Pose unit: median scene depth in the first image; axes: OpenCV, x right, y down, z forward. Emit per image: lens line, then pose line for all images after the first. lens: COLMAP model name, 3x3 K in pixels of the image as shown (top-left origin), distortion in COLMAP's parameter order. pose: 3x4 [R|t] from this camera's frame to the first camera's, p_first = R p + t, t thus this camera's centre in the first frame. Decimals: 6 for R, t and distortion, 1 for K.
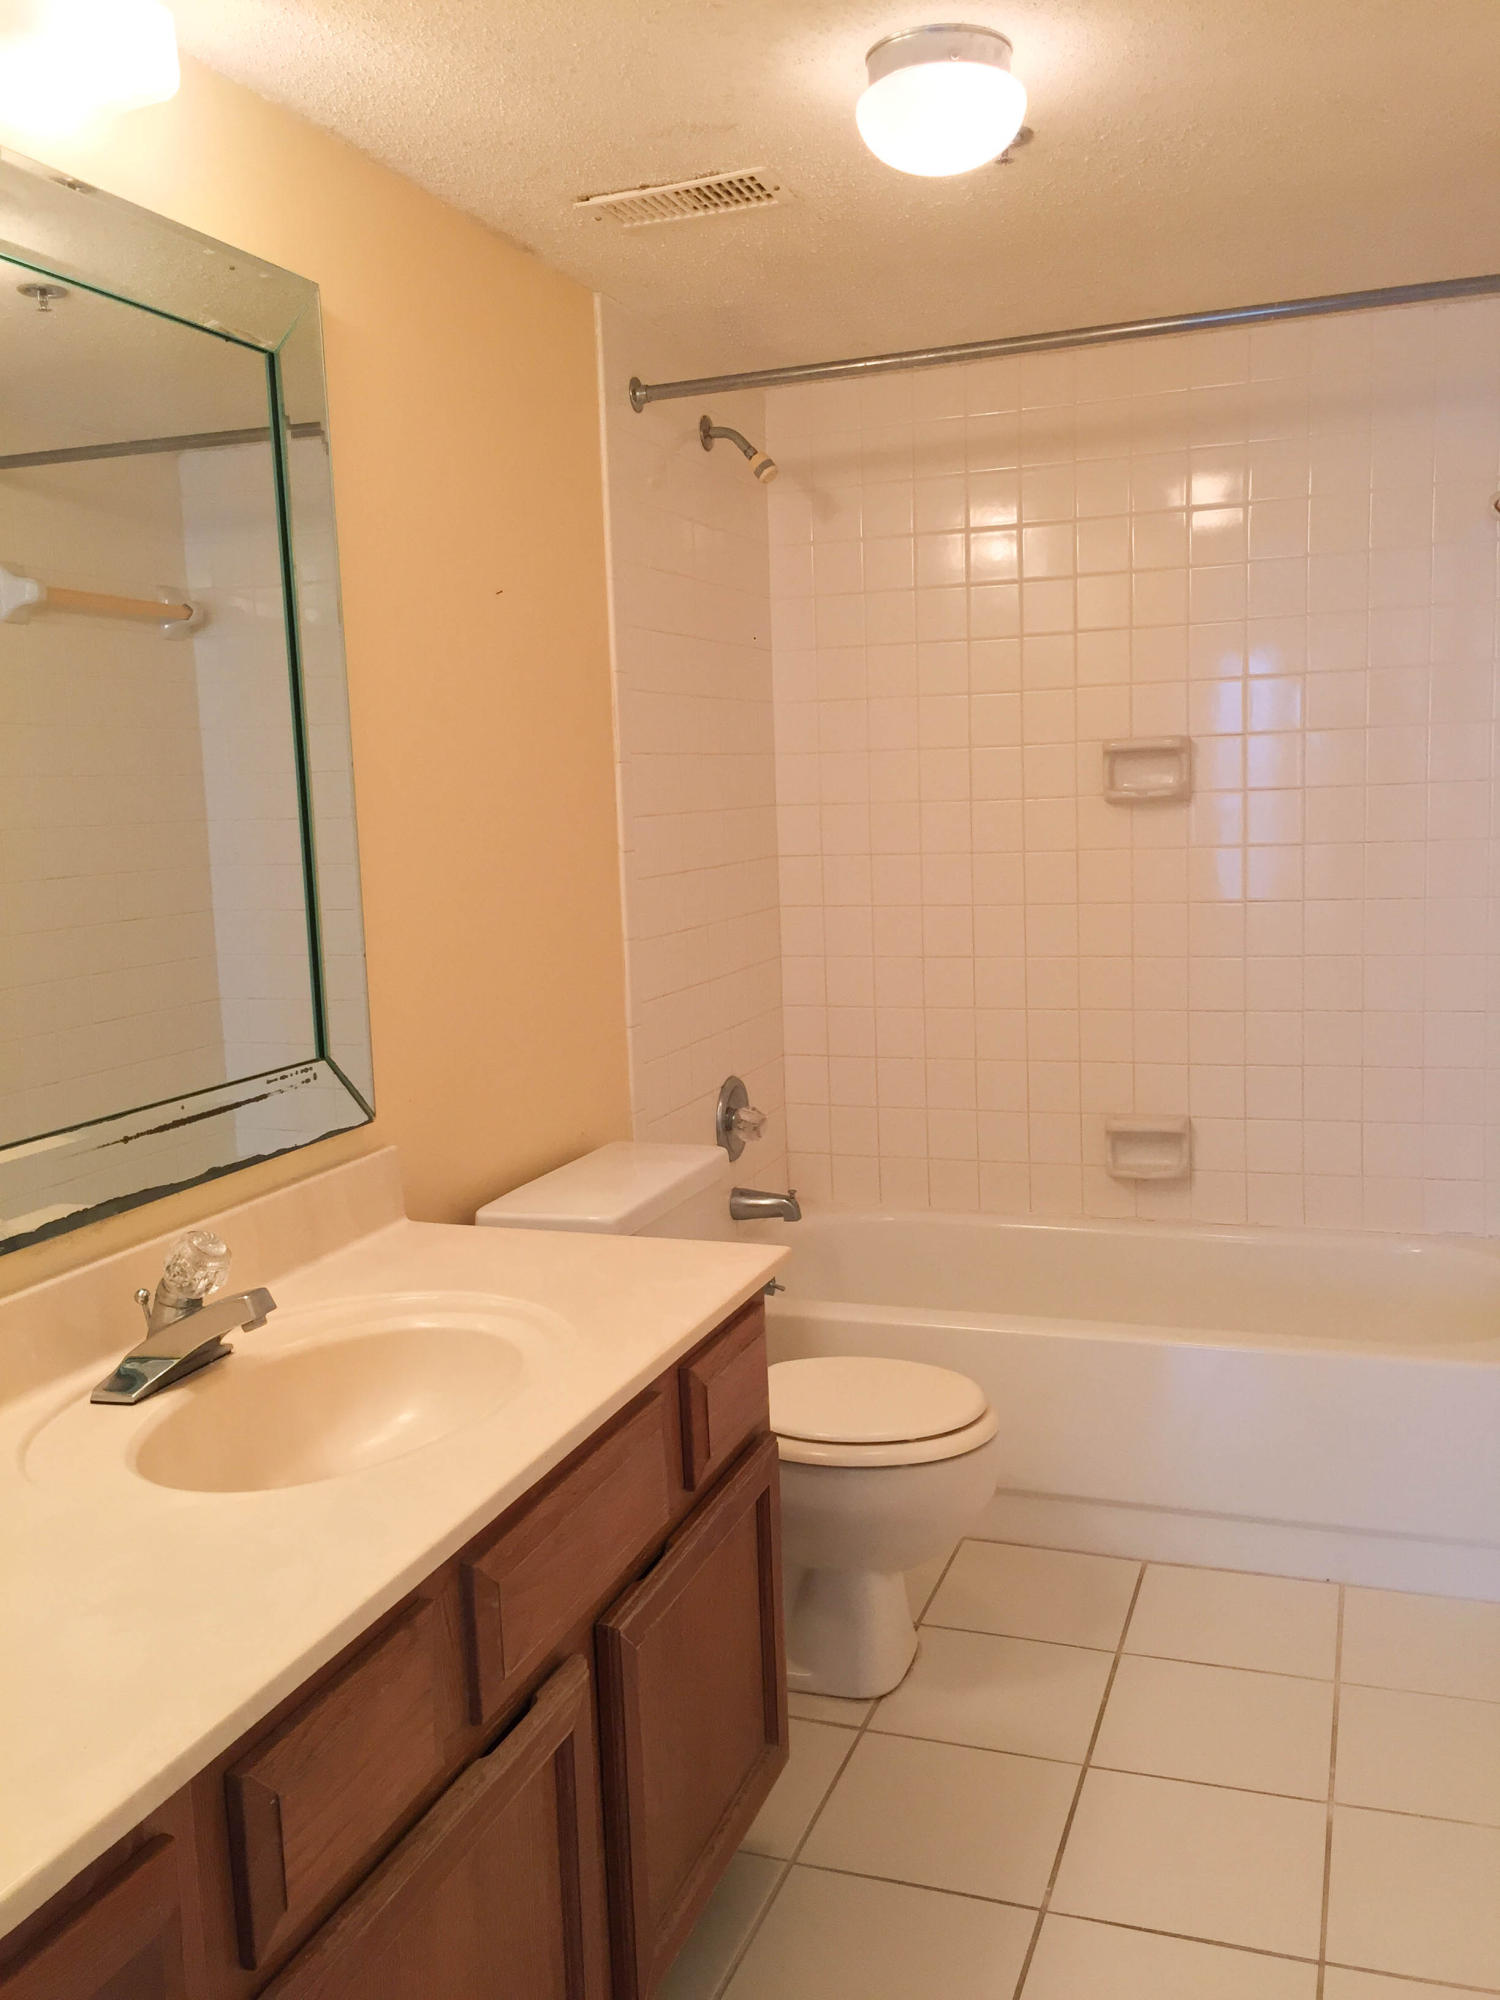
lens RADIAL K [[1729.5, 0, 765.1], [0, 1729.5, 1009.5], [0, 0, 1]] dist [0.094346, -0.131754]
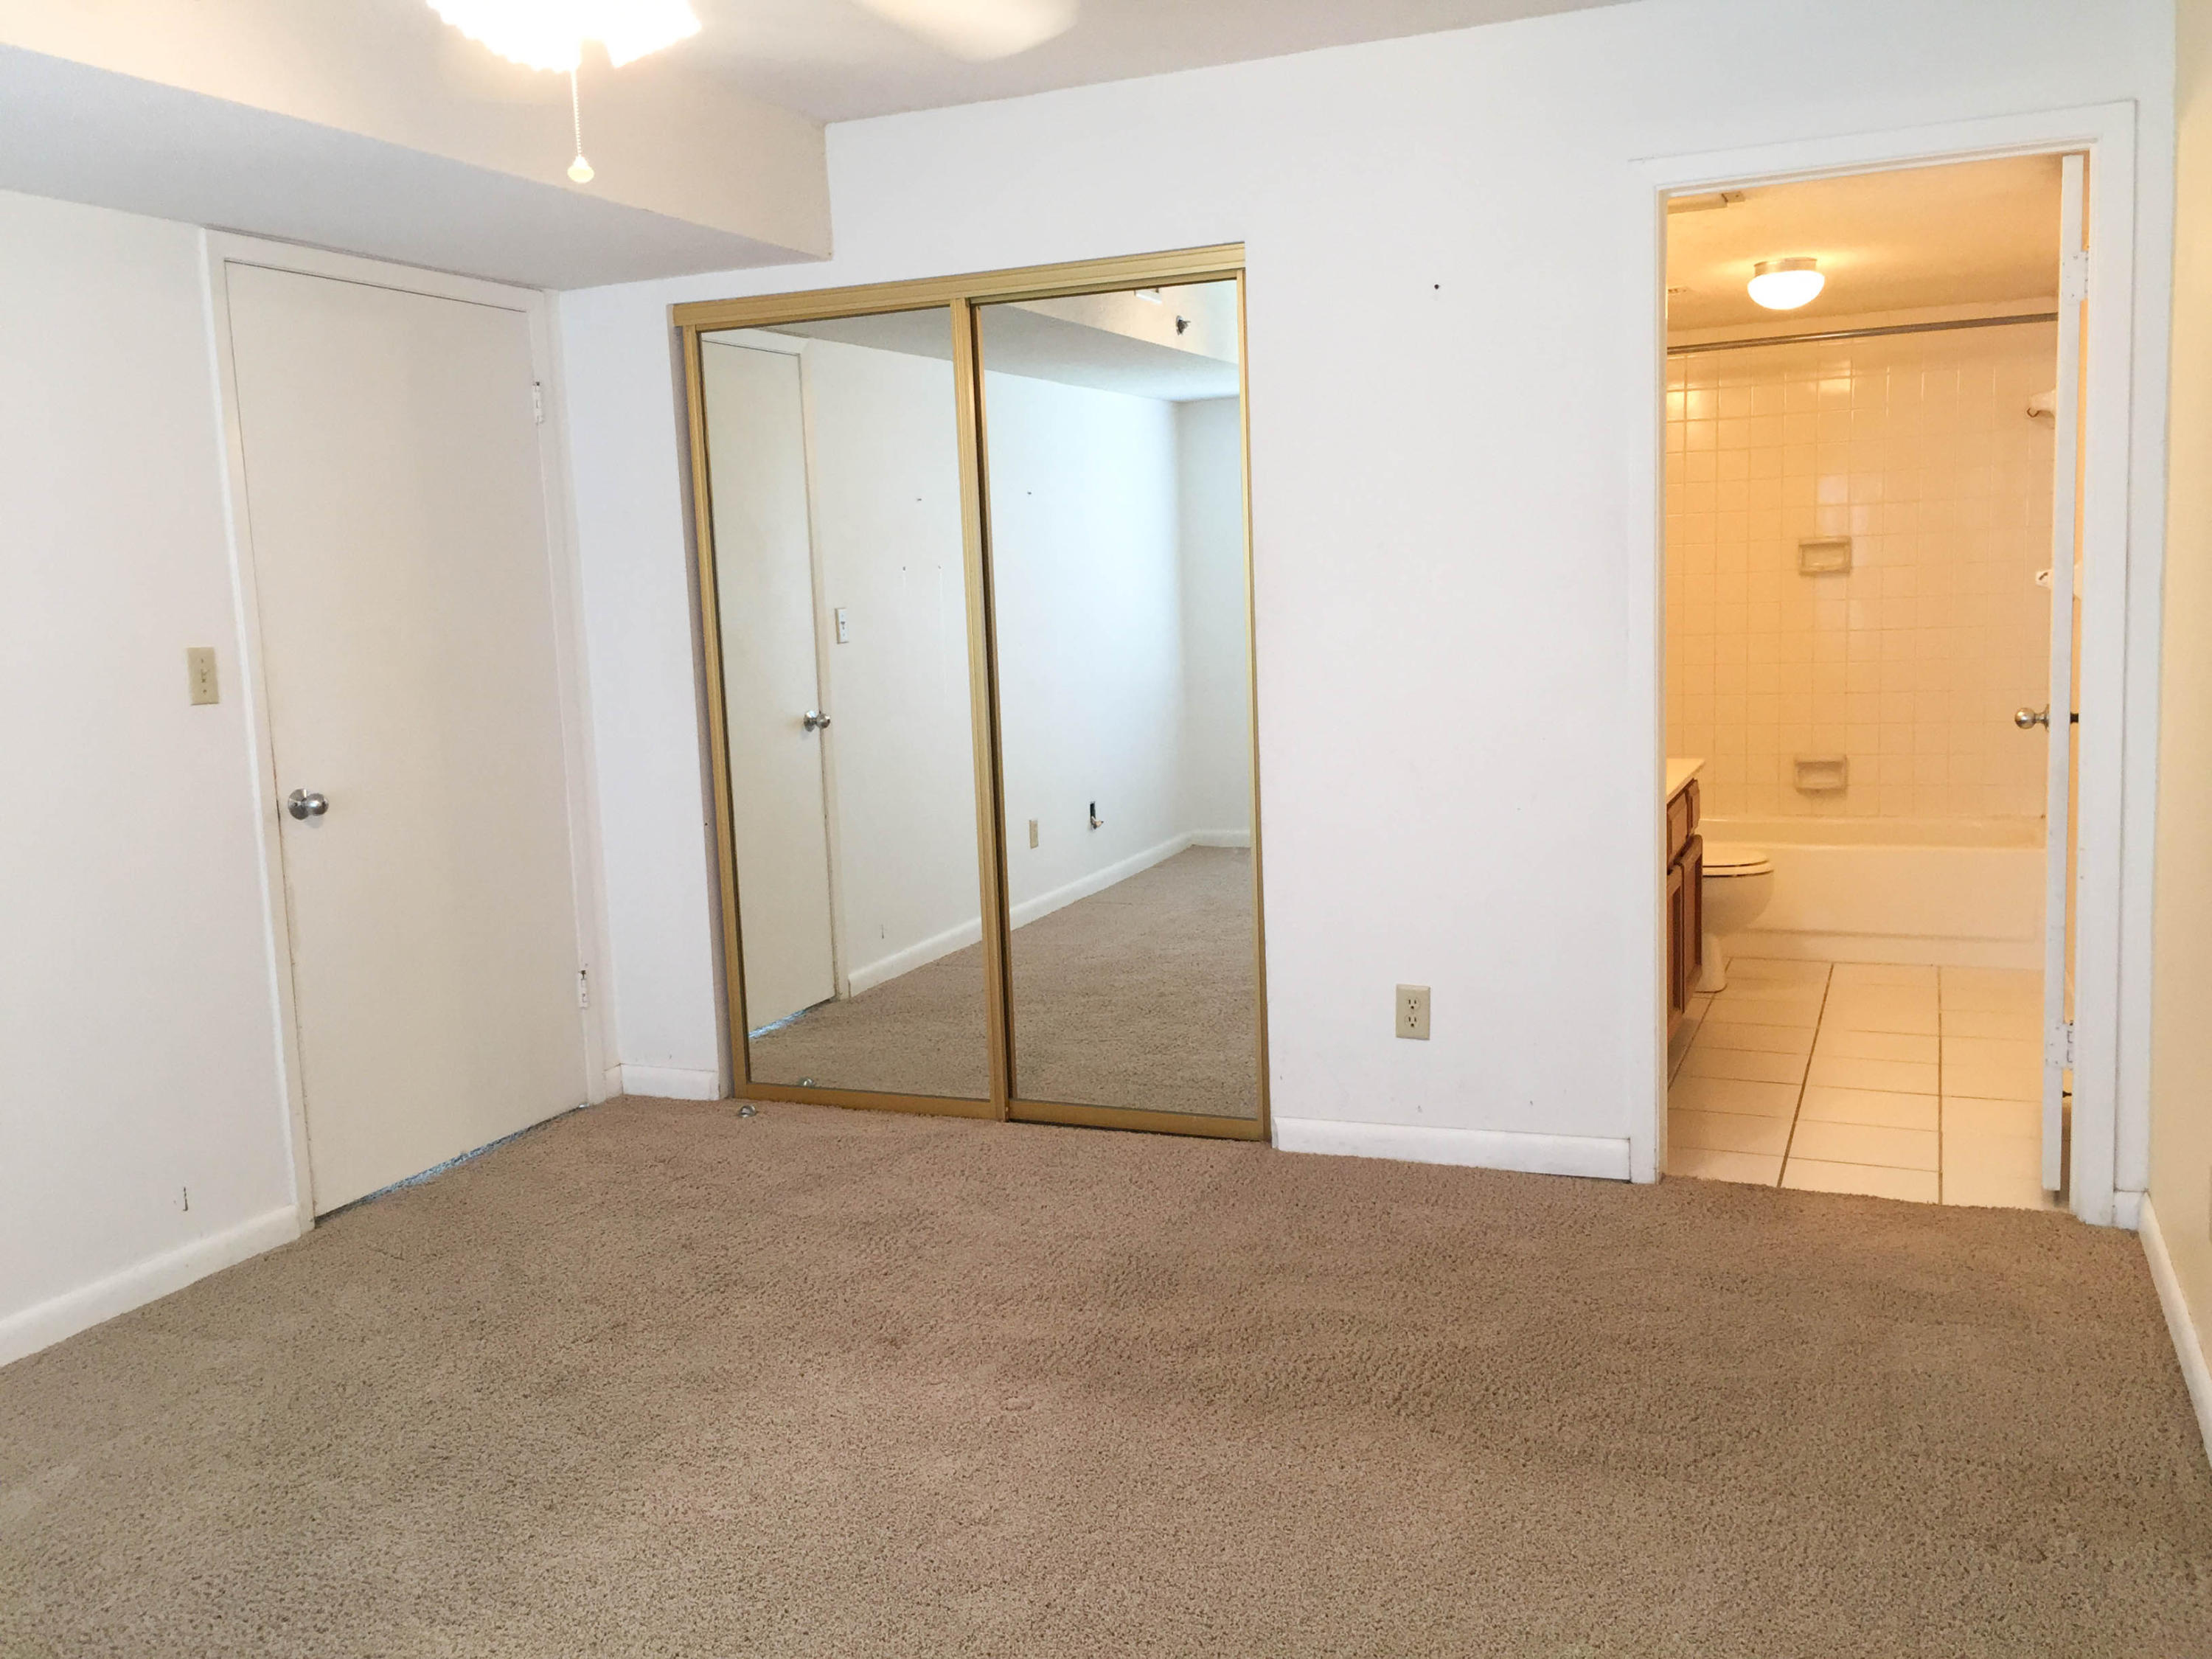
lens RADIAL K [[1912.8, 0, 1087.7], [0, 1912.8, 833.7], [0, 0, 1]] dist [0.094346, -0.131754]
pose [[0.997860, 0.003772, -0.065278, -0.535265], [-0.003784, 0.999993, -0.000059, 0.199689], [0.065277, 0.000306, 0.997867, -1.367175]]
